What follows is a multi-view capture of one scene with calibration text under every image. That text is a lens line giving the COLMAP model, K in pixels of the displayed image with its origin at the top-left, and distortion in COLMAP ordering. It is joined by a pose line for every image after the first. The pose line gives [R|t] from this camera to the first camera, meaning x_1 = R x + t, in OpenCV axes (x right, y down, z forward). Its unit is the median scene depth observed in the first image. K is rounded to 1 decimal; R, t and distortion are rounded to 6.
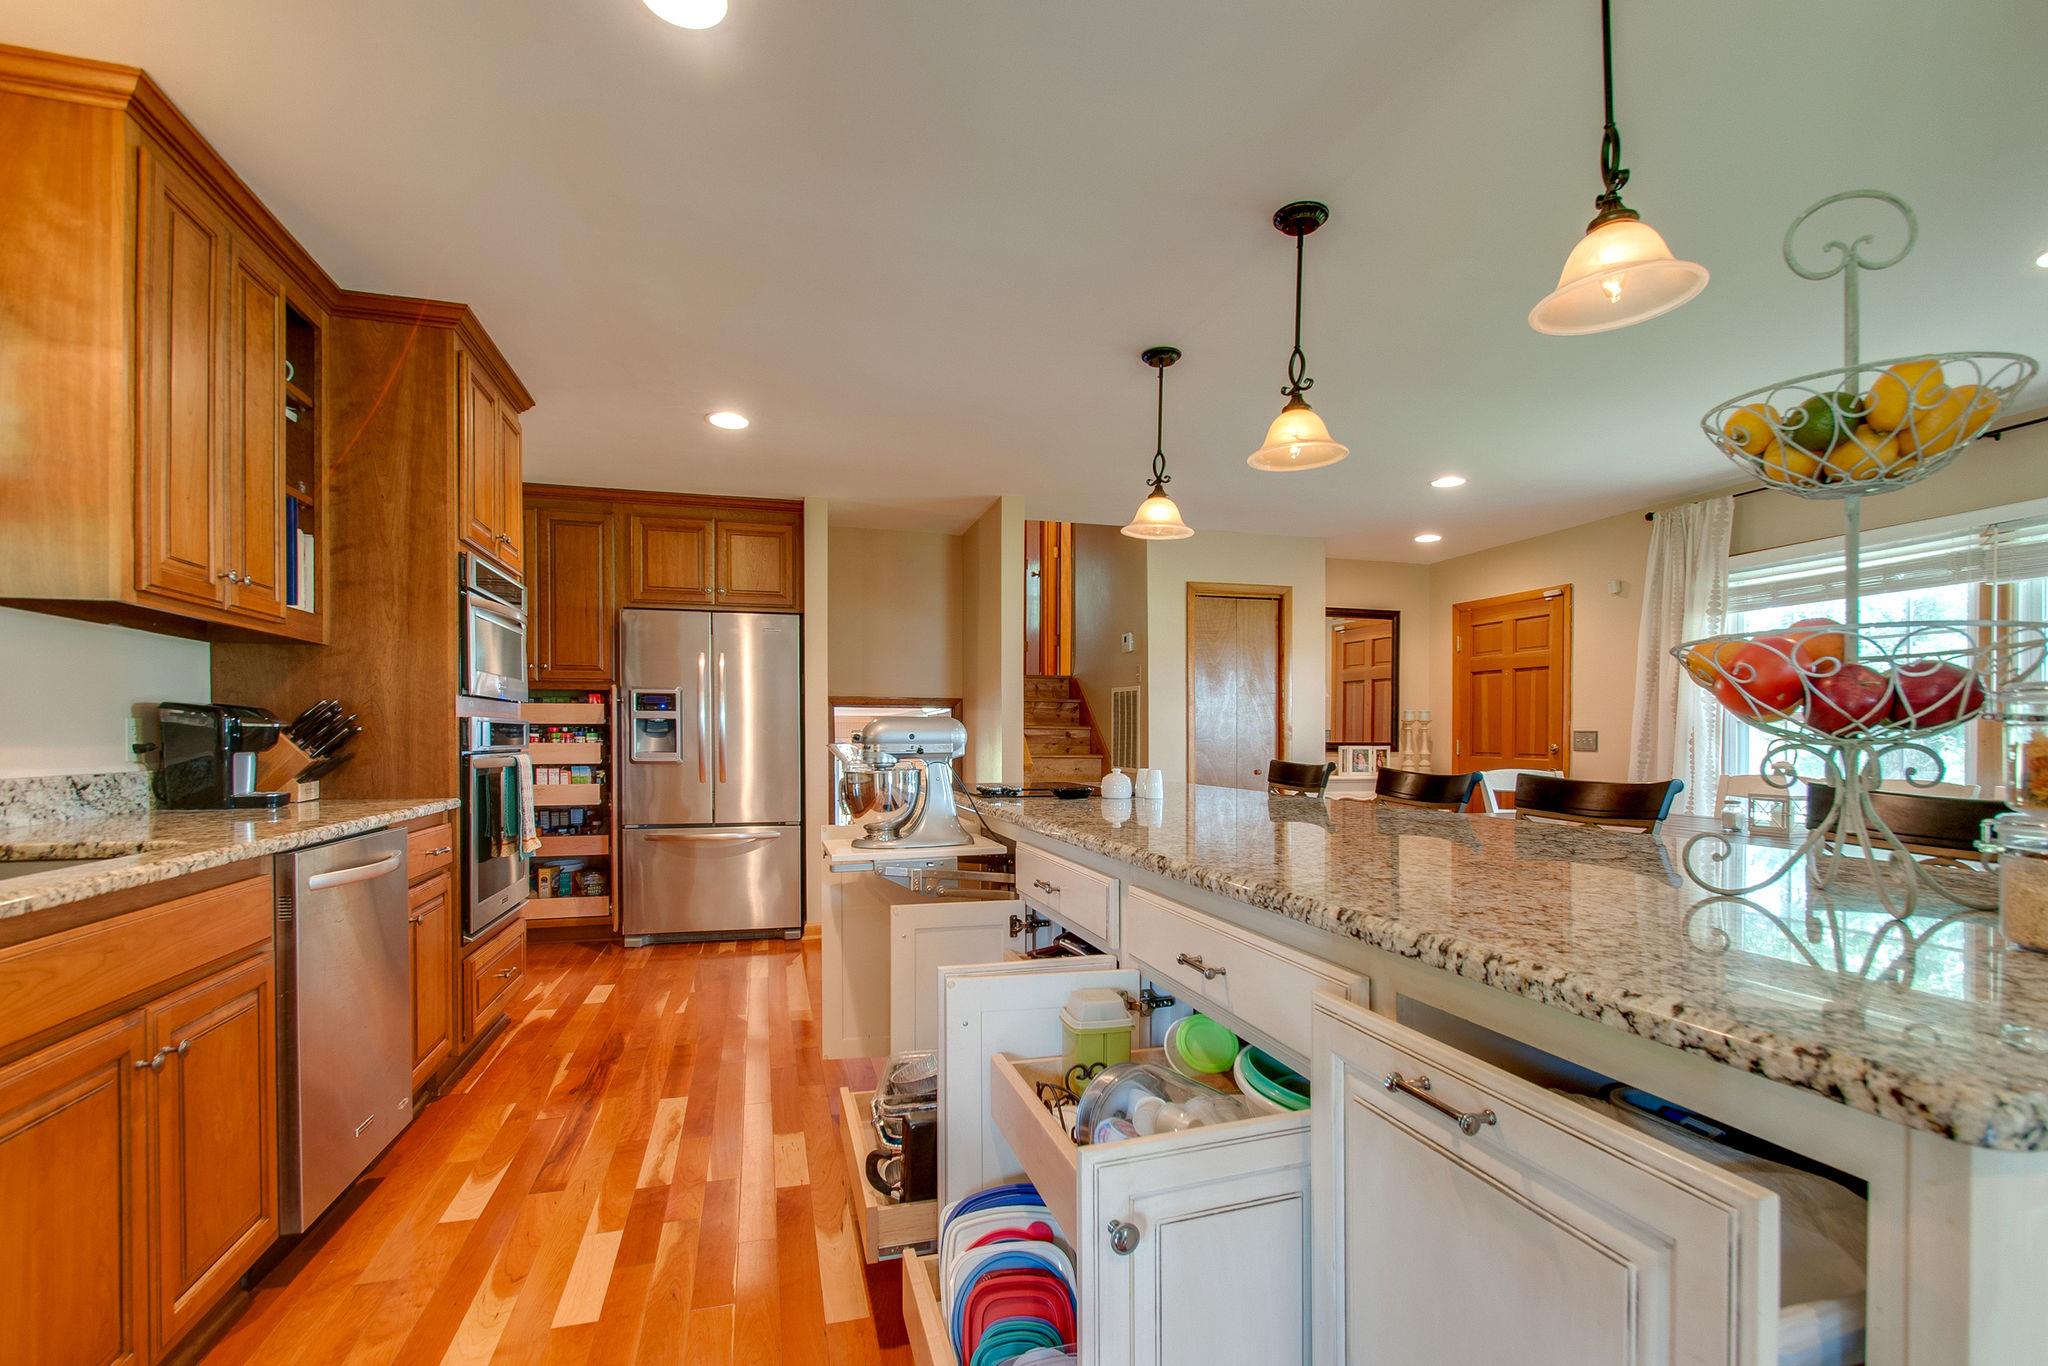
lens RADIAL K [[941.7, 0, 1035.4], [0, 941.7, 739.1], [0, 0, 1]] dist [-0.000565, -0.000218]
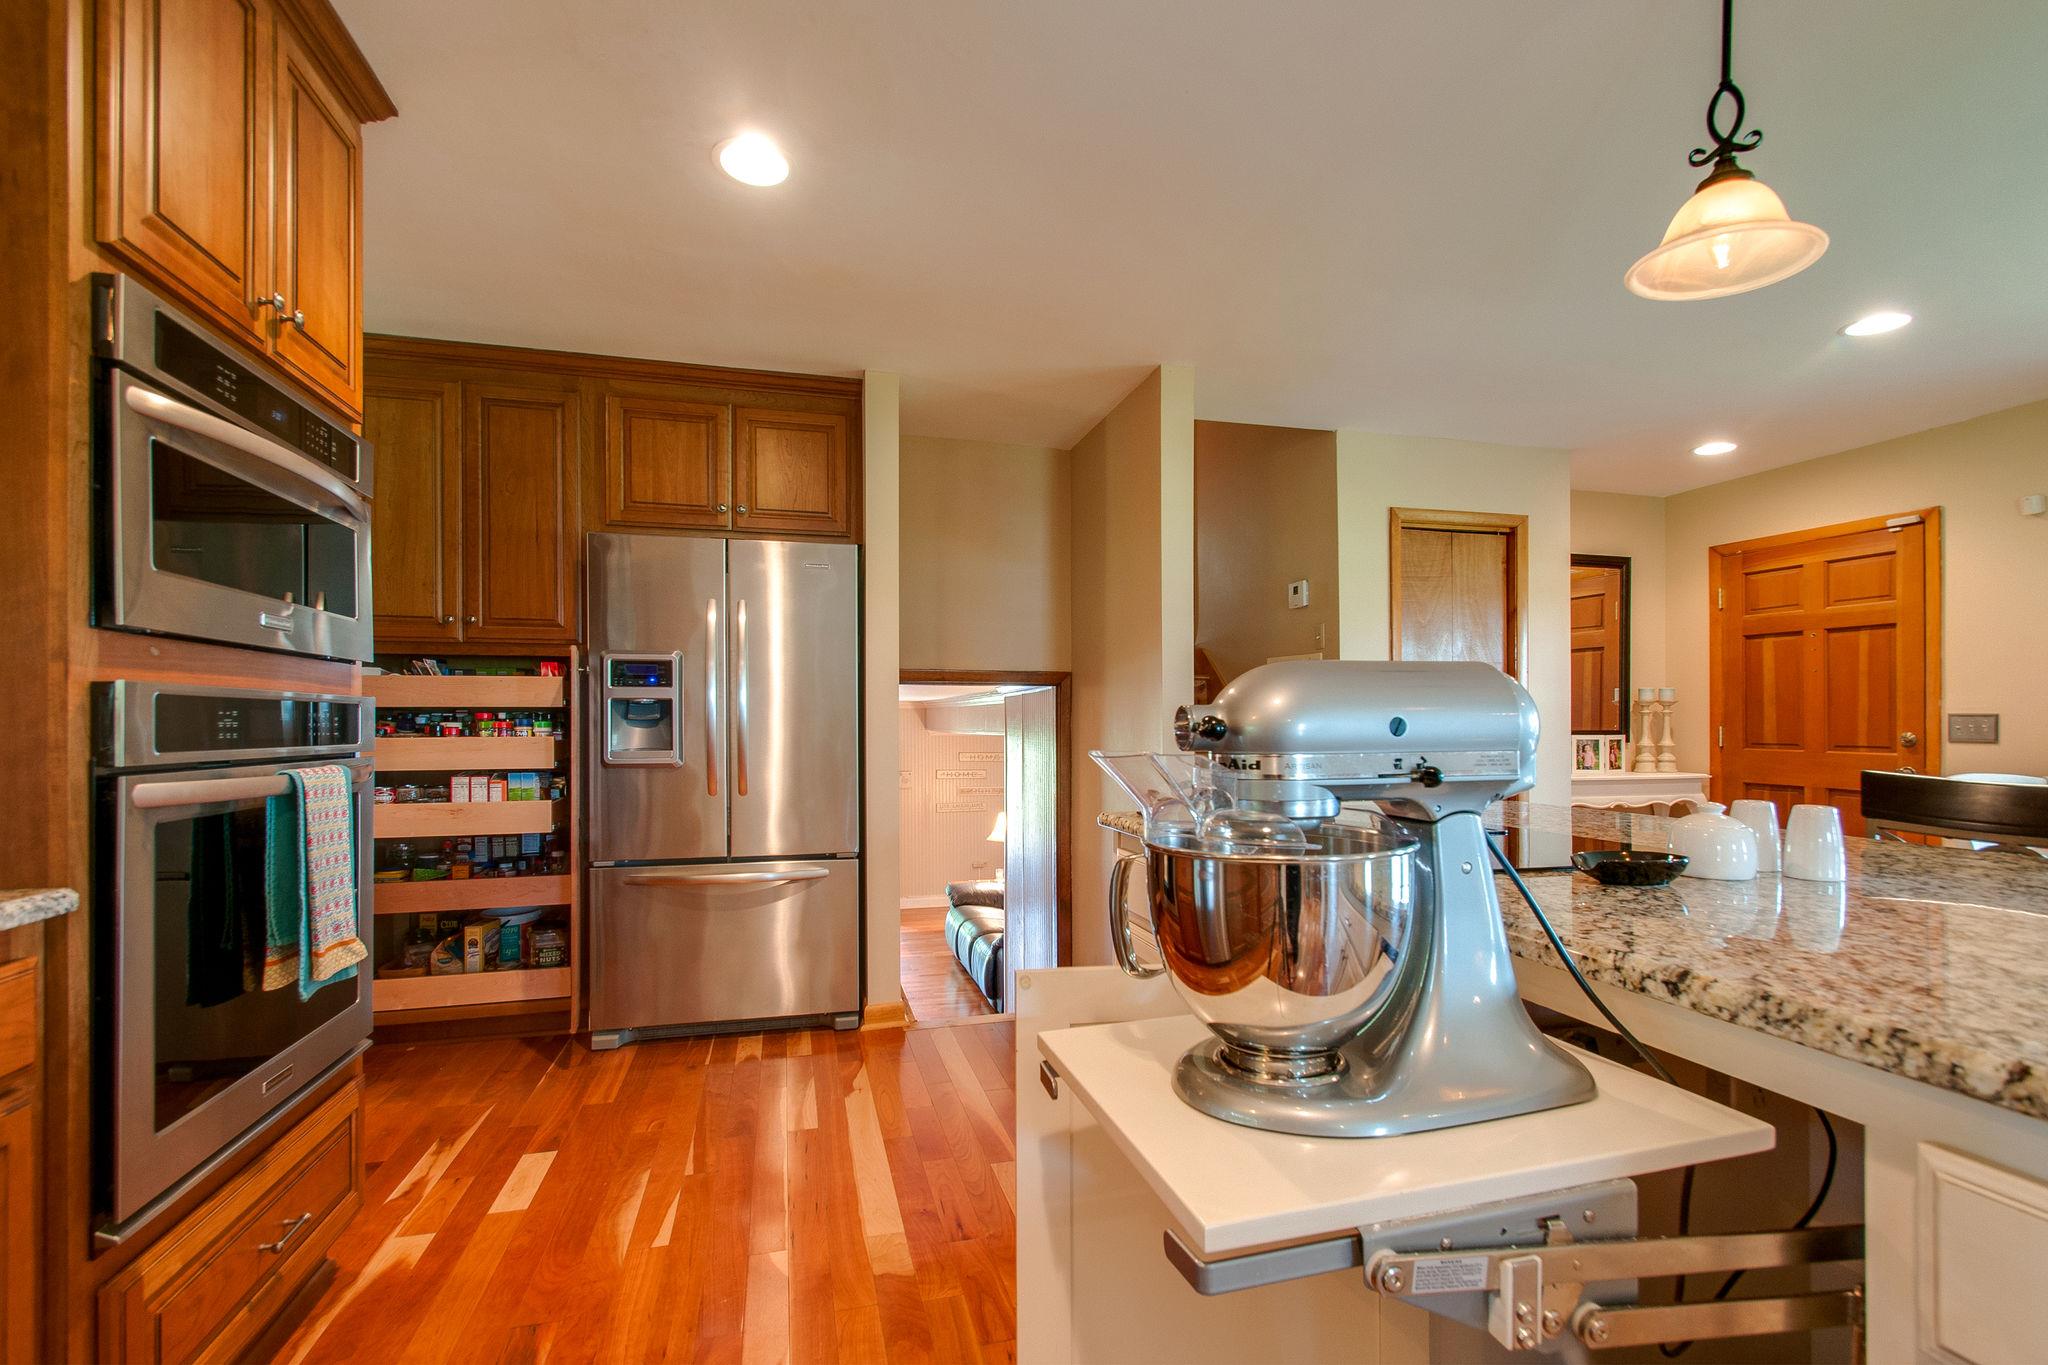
lens RADIAL K [[881.2, 0, 1024.2], [0, 881.2, 724.7], [0, 0, 1]] dist [-0.001950, -0.000088]
pose [[0.999754, -0.003842, -0.021864, -0.122541], [0.003781, 0.999989, -0.002827, -0.001065], [0.021875, 0.002744, 0.999757, 0.388763]]
